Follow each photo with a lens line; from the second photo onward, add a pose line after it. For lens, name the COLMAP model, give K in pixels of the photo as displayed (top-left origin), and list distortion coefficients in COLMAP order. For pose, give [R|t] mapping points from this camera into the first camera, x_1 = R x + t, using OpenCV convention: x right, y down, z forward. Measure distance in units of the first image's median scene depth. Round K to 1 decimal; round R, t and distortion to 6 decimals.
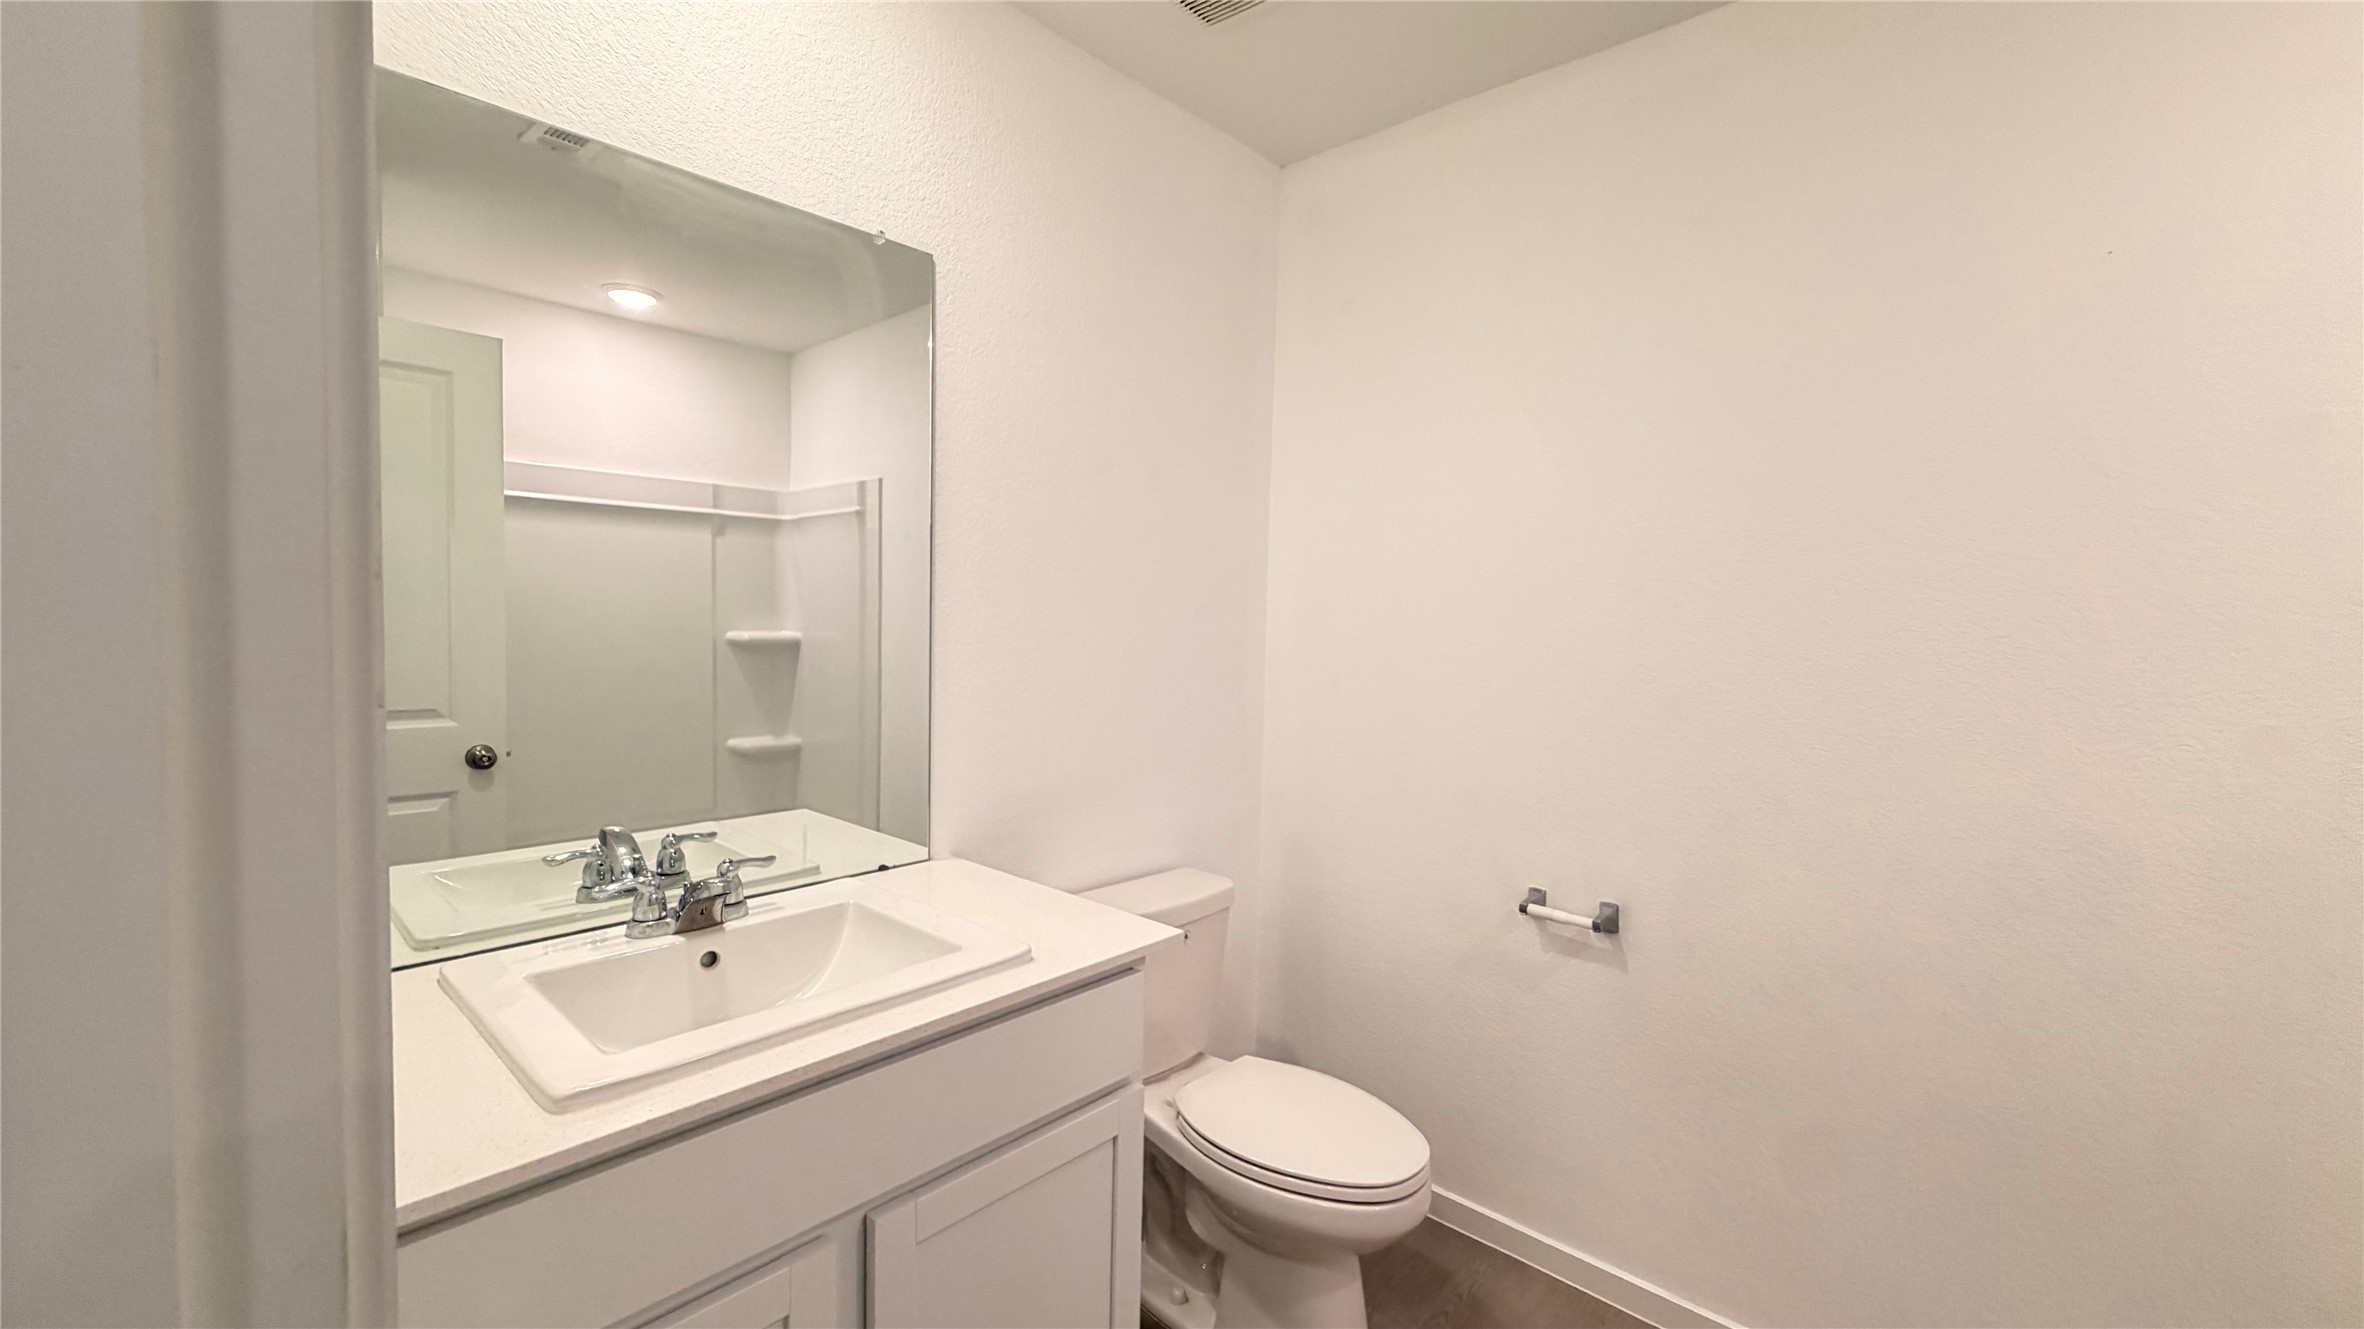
lens RADIAL K [[946.3, 0, 1178.6], [0, 946.3, 662.7], [0, 0, 1]] dist [-0.003479, -0.000036]
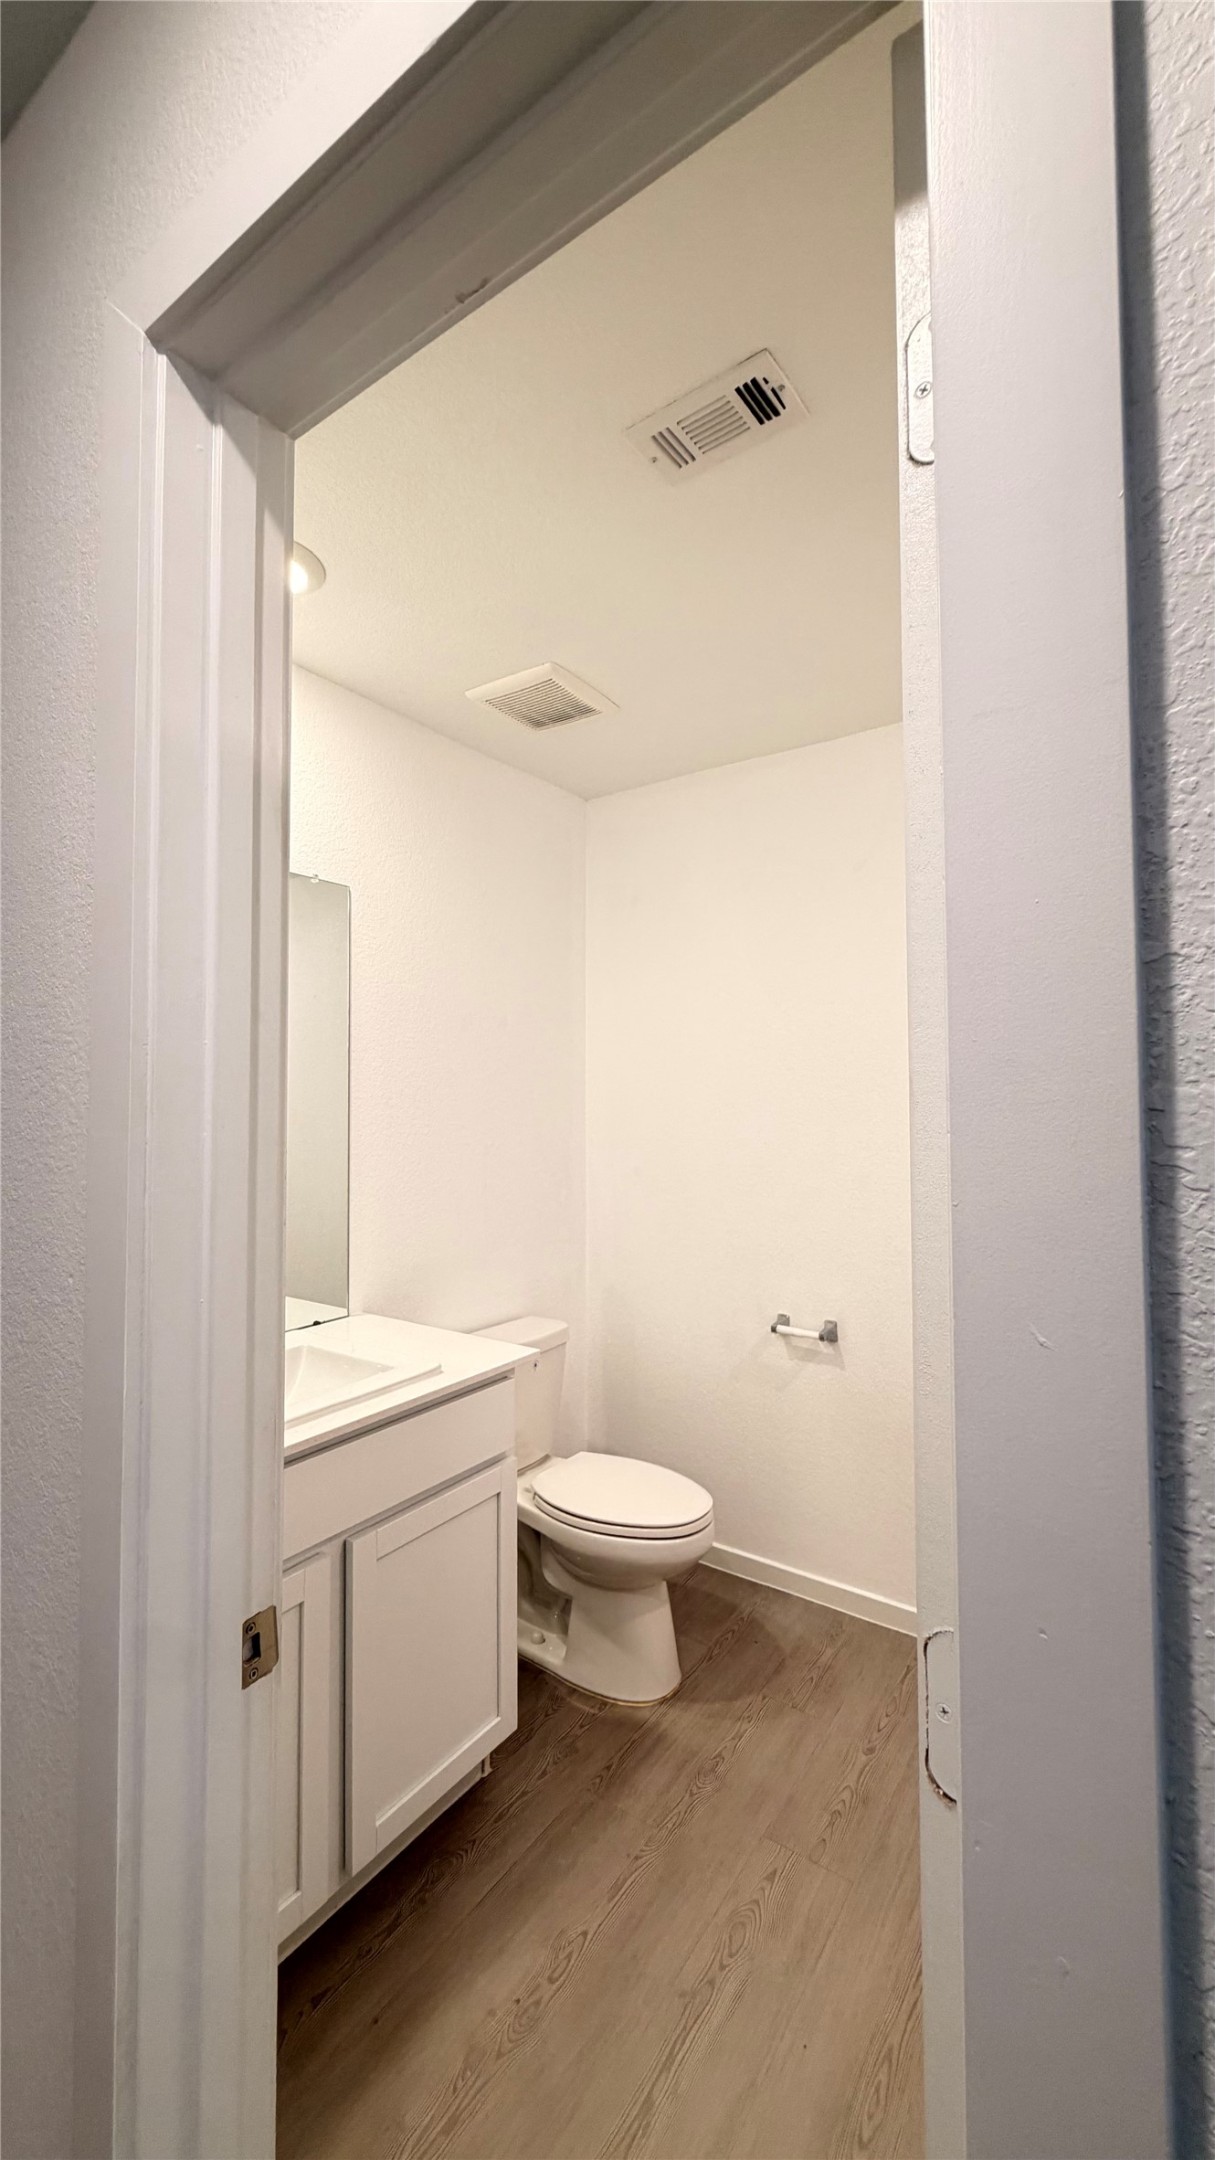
lens RADIAL K [[864.7, 0, 614.6], [0, 864.7, 1073.3], [0, 0, 1]] dist [-0.003479, -0.000036]
pose [[0.990556, -0.022744, 0.135208, -0.039328], [0.033921, 0.996141, -0.080945, -0.025721], [-0.132846, 0.084766, 0.987505, -0.294778]]
